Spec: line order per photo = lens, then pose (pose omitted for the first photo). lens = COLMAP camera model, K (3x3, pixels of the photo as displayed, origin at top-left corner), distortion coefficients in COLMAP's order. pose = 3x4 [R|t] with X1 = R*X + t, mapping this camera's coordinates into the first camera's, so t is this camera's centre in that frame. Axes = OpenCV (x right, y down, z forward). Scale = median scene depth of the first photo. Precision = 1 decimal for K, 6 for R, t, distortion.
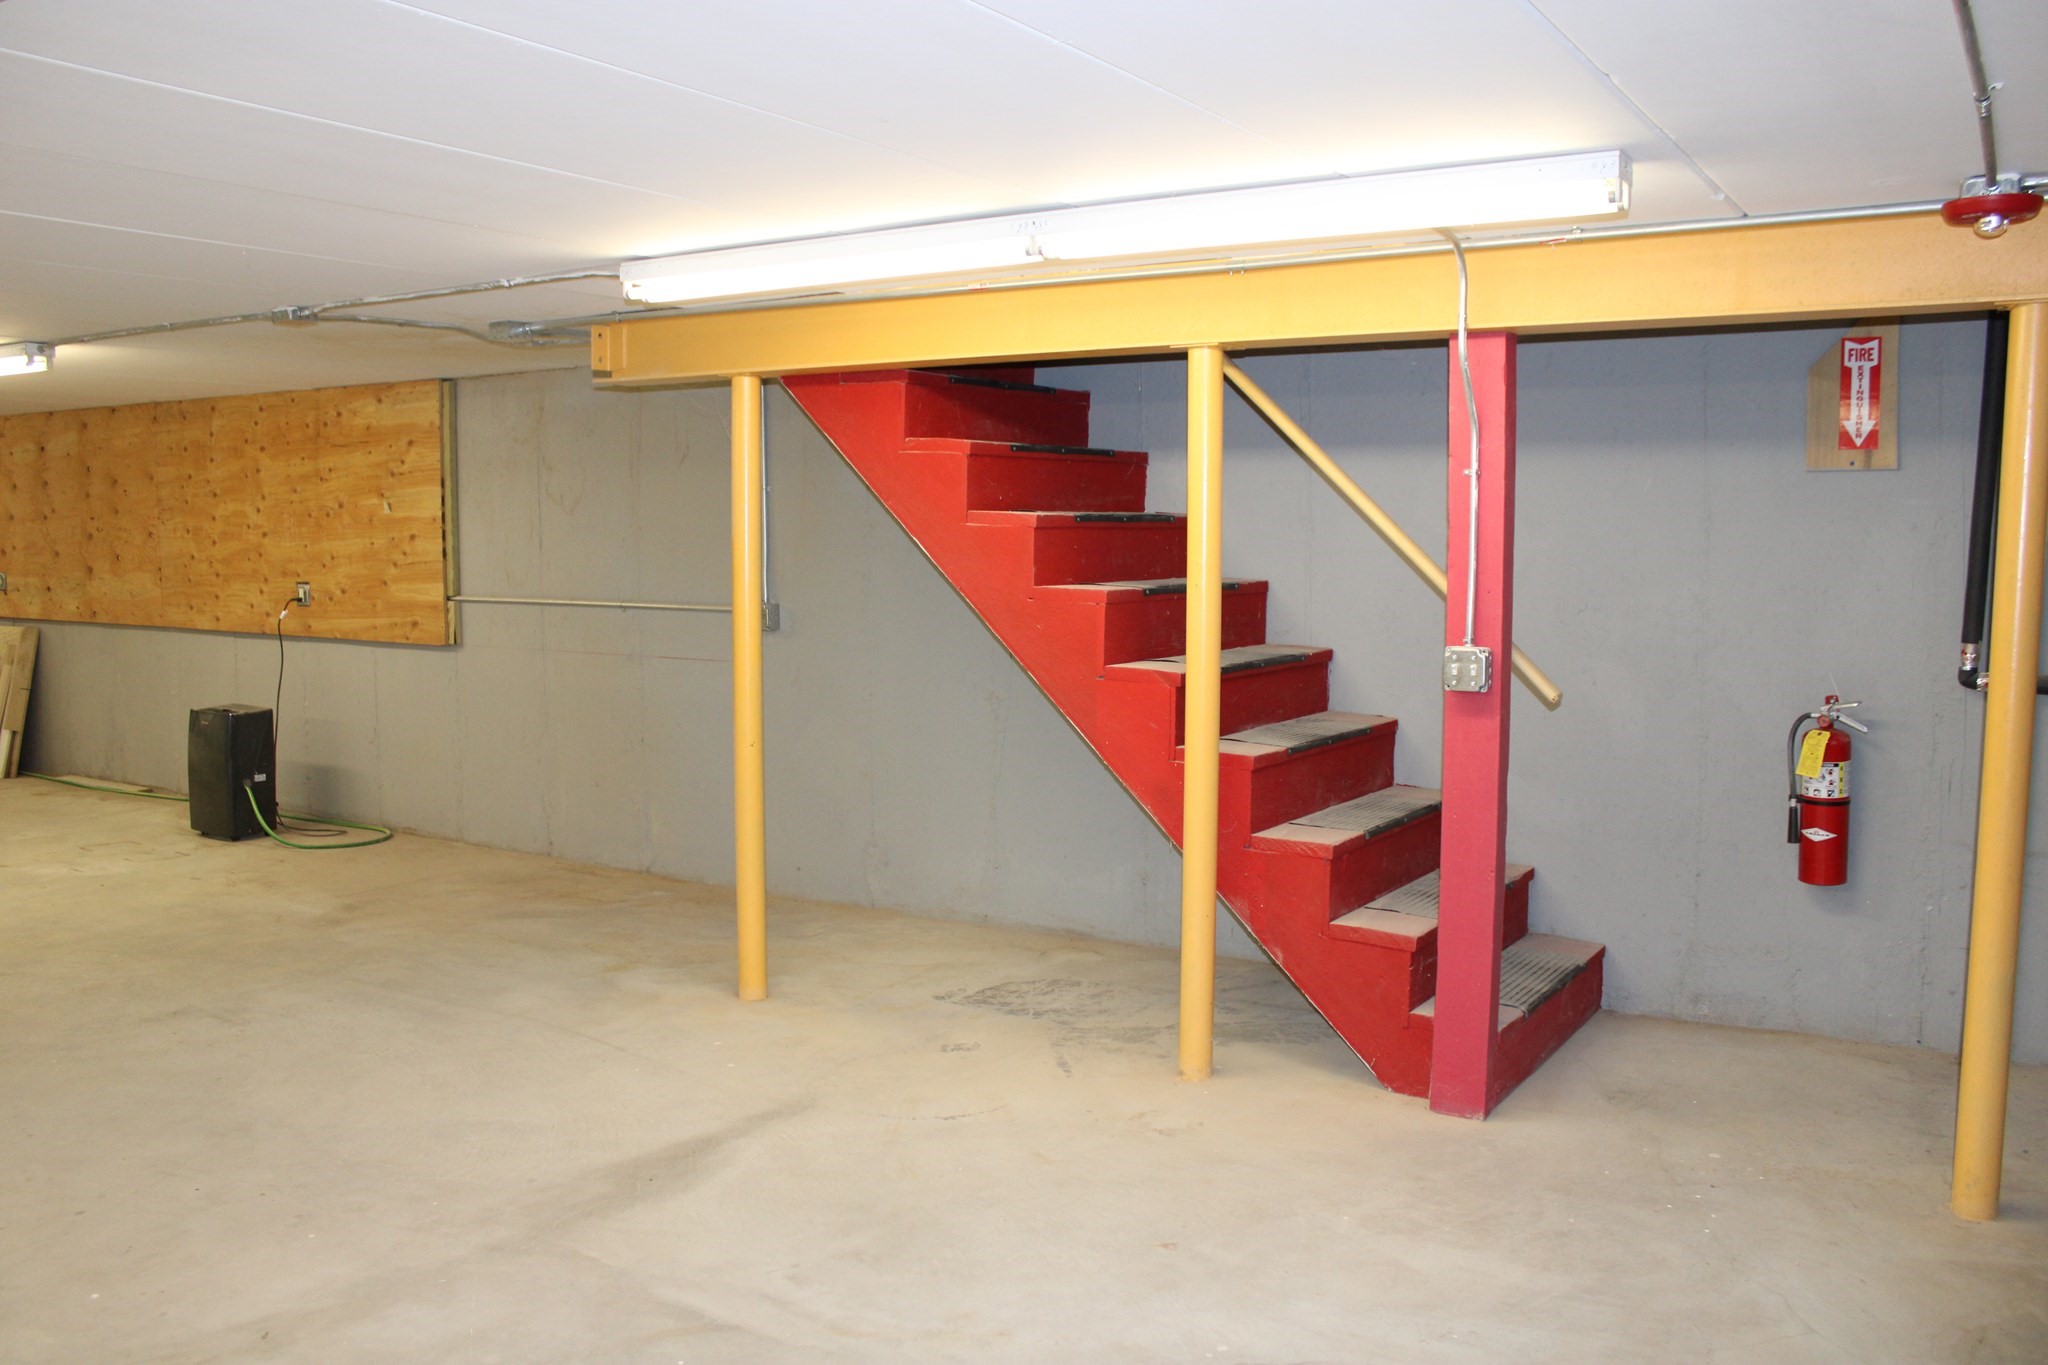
lens RADIAL K [[1687.7, 0, 1009.9], [0, 1687.7, 677.8], [0, 0, 1]] dist [-0.162241, 0.138420]
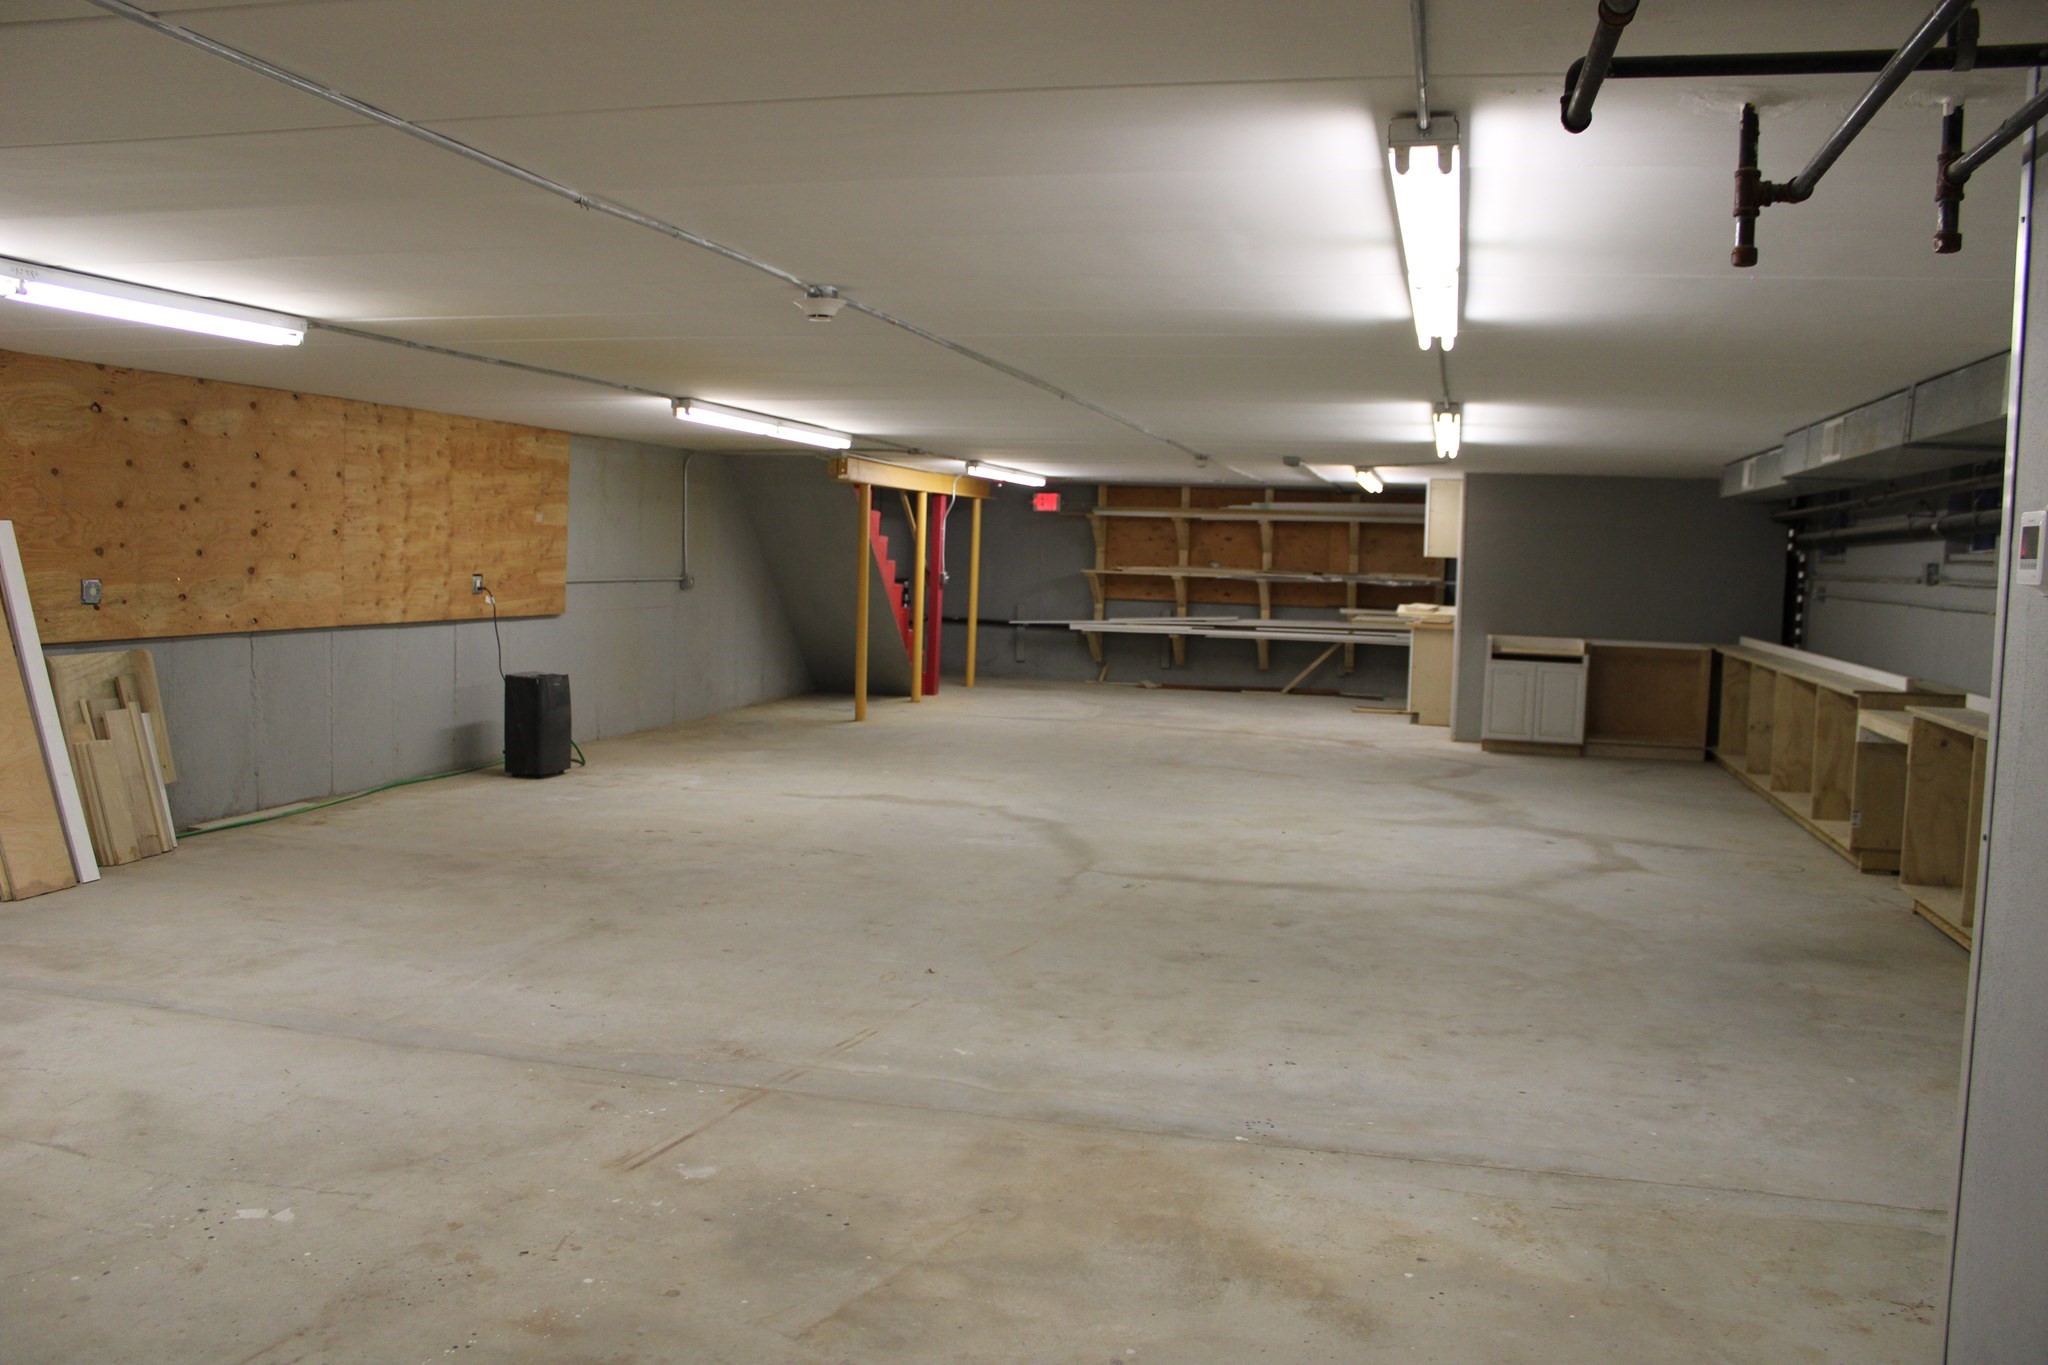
lens RADIAL K [[1687.7, 0, 1009.9], [0, 1687.7, 677.8], [0, 0, 1]] dist [-0.162241, 0.138420]
pose [[-0.305488, -0.081766, 0.948679, -1.693494], [0.060389, 0.992637, 0.105001, -0.085580], [-0.950279, 0.089366, -0.298301, 0.975202]]
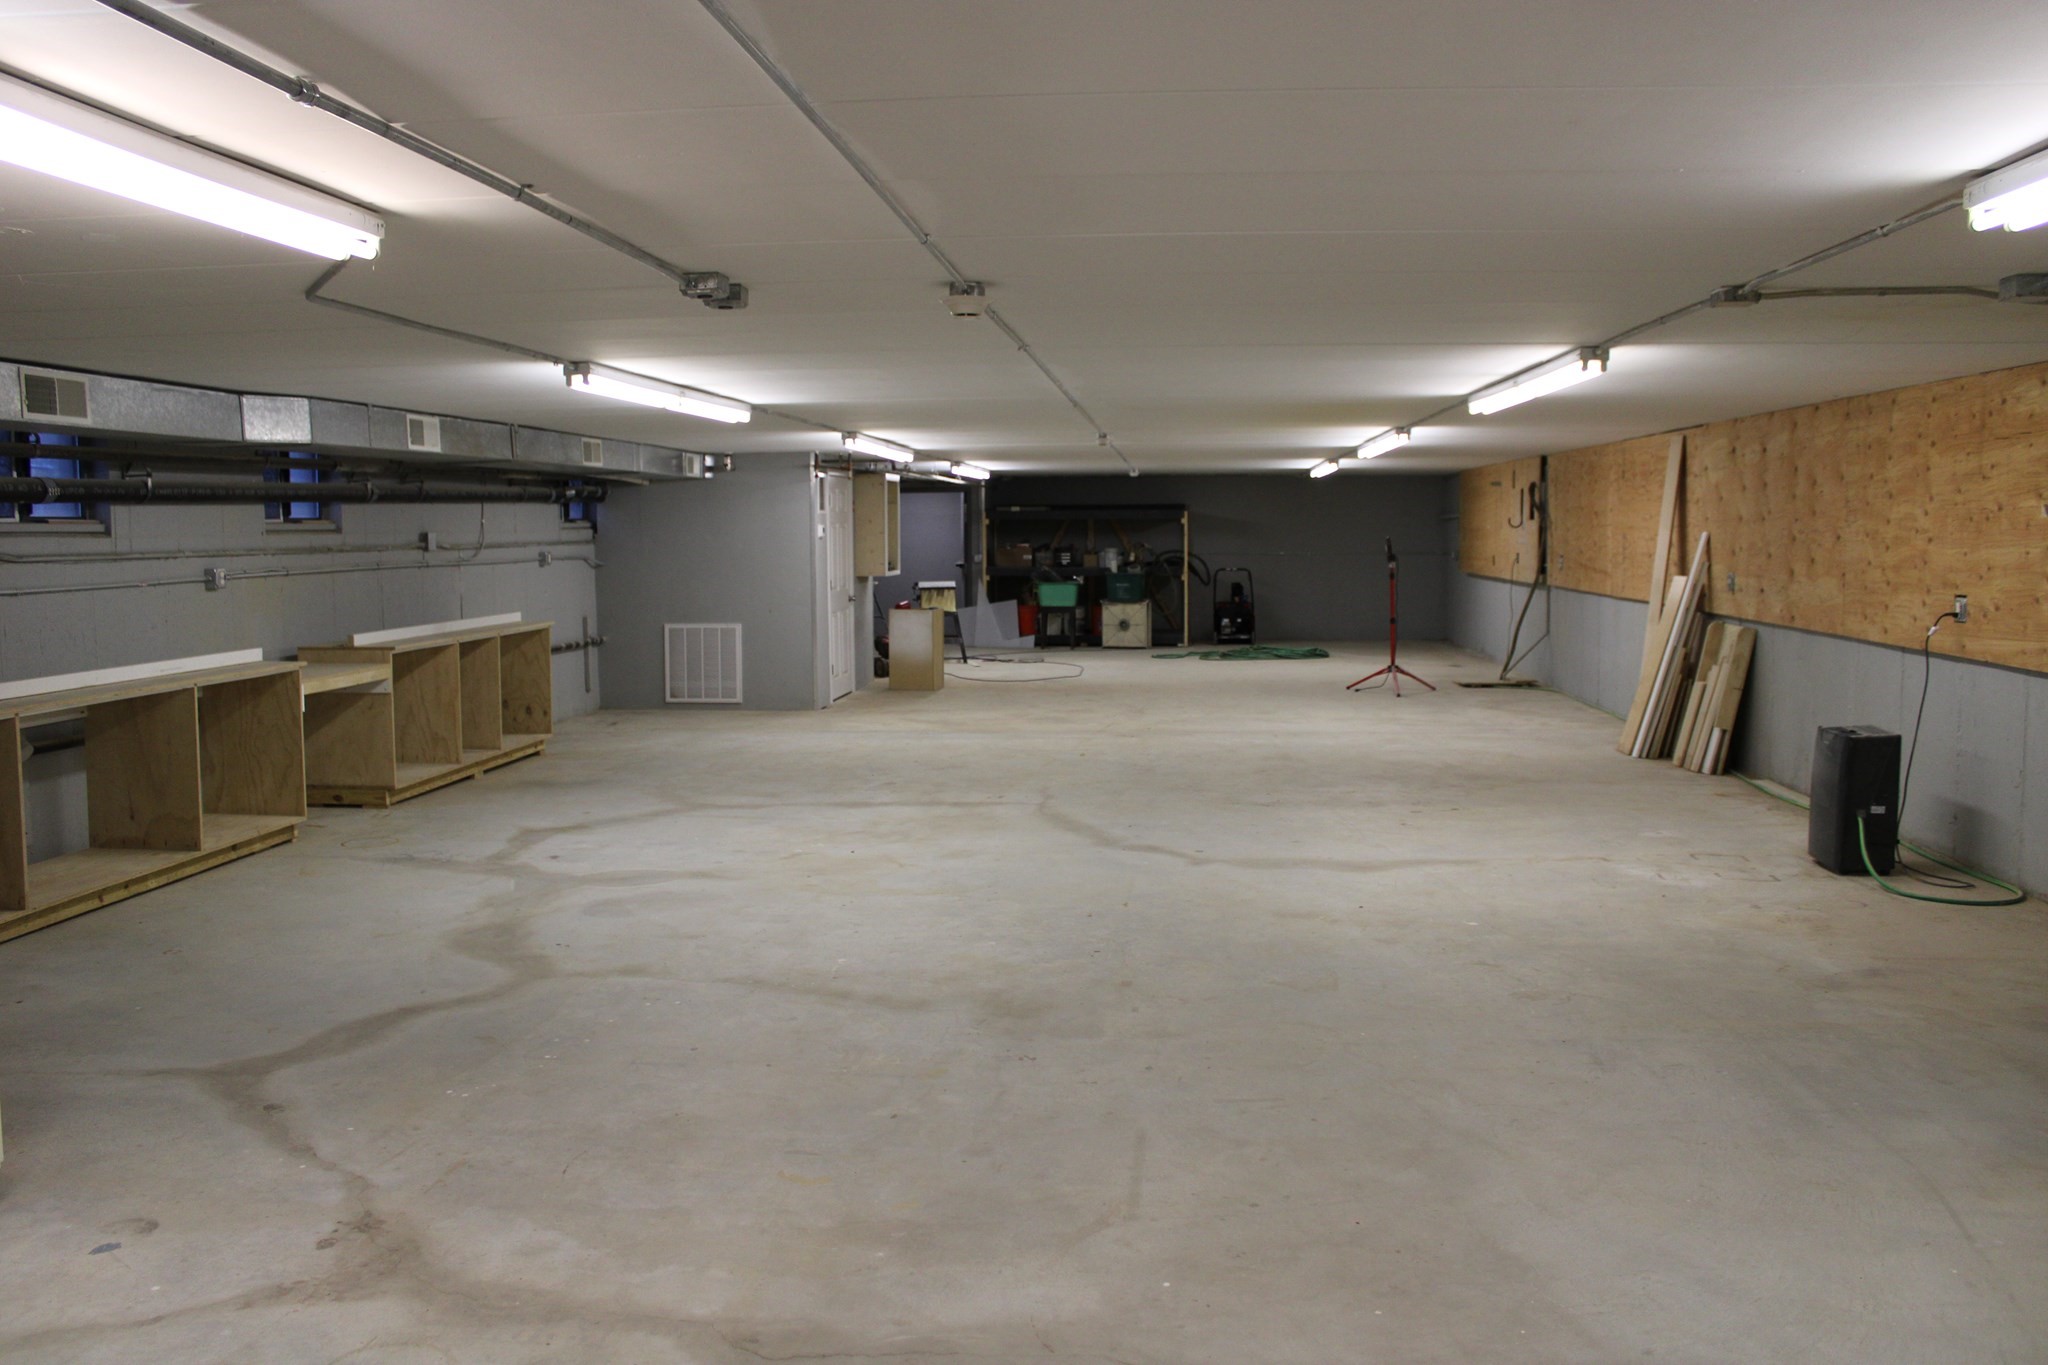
lens RADIAL K [[1687.7, 0, 1009.9], [0, 1687.7, 677.8], [0, 0, 1]] dist [-0.162241, 0.138420]
pose [[0.449471, 0.076091, -0.890048, 0.112023], [-0.074532, 0.996086, 0.047518, -0.017107], [0.890180, 0.044979, 0.453383, 0.154987]]
